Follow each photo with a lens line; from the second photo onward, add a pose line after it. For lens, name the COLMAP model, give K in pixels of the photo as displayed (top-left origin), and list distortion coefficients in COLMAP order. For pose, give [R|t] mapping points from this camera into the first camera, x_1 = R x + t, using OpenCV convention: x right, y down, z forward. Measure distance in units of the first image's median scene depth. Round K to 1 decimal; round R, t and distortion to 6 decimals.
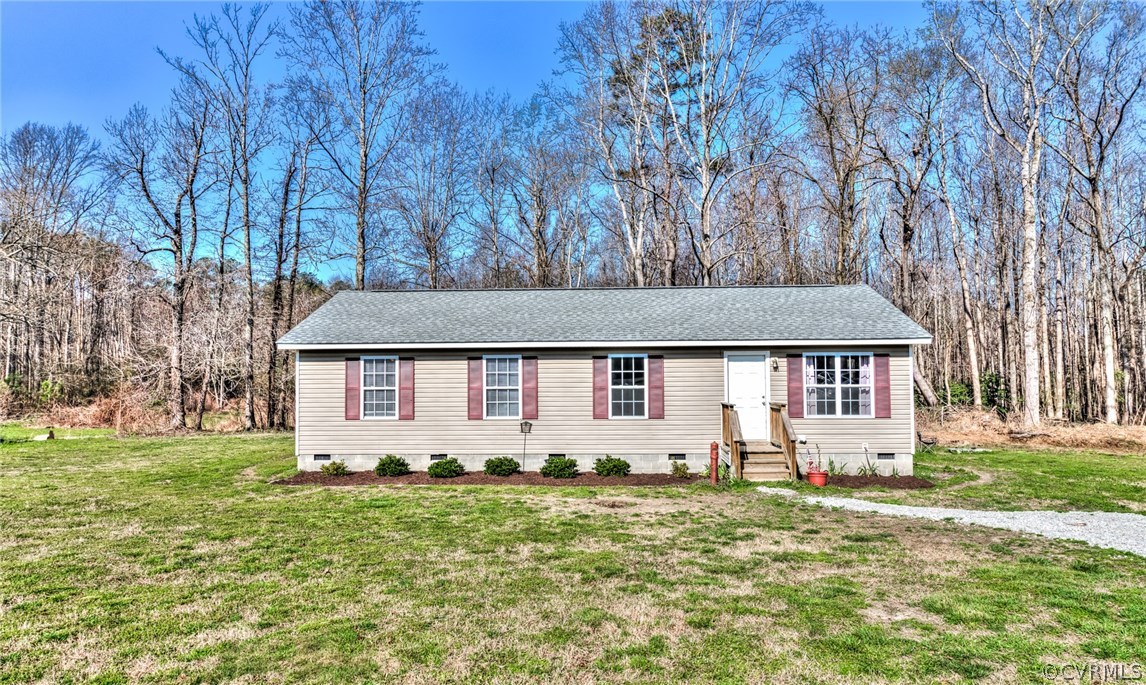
lens RADIAL K [[663.7, 0, 558.5], [0, 663.7, 355.3], [0, 0, 1]] dist [-0.001057, -0.000596]
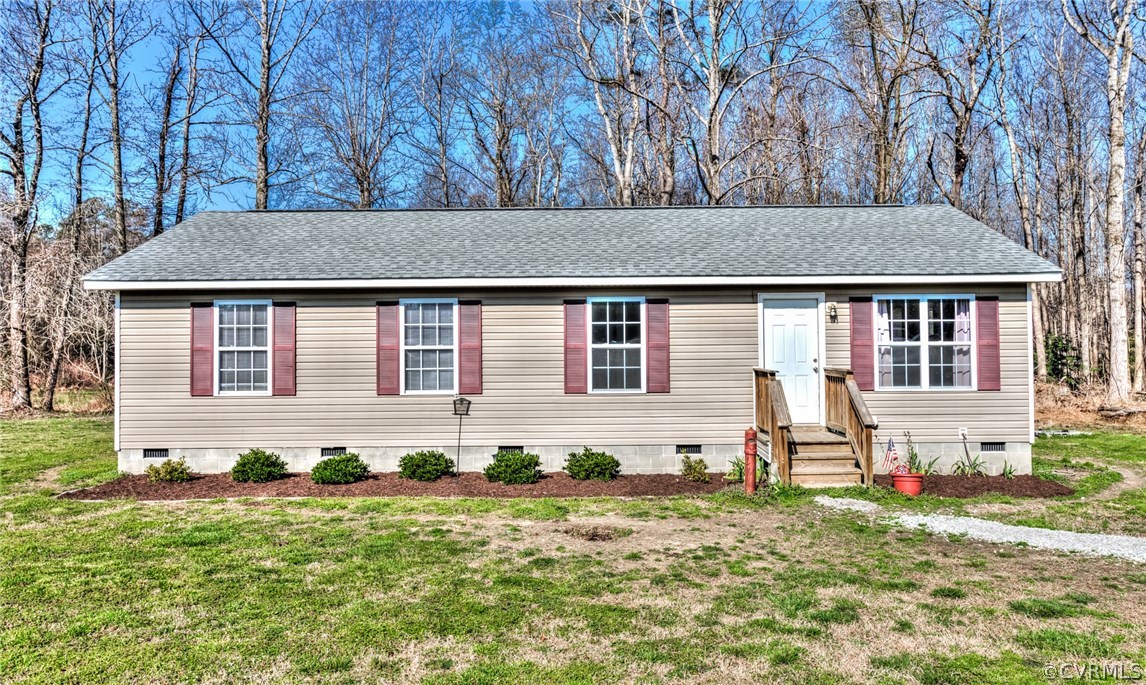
lens RADIAL K [[497.6, 0, 573.3], [0, 497.6, 356.1], [0, 0, 1]] dist [0.000015, 0.000053]
pose [[0.999217, -0.000627, 0.039572, 0.040790], [-0.000015, 0.999868, 0.016223, 0.049363], [-0.039577, -0.016210, 0.999085, 0.493310]]
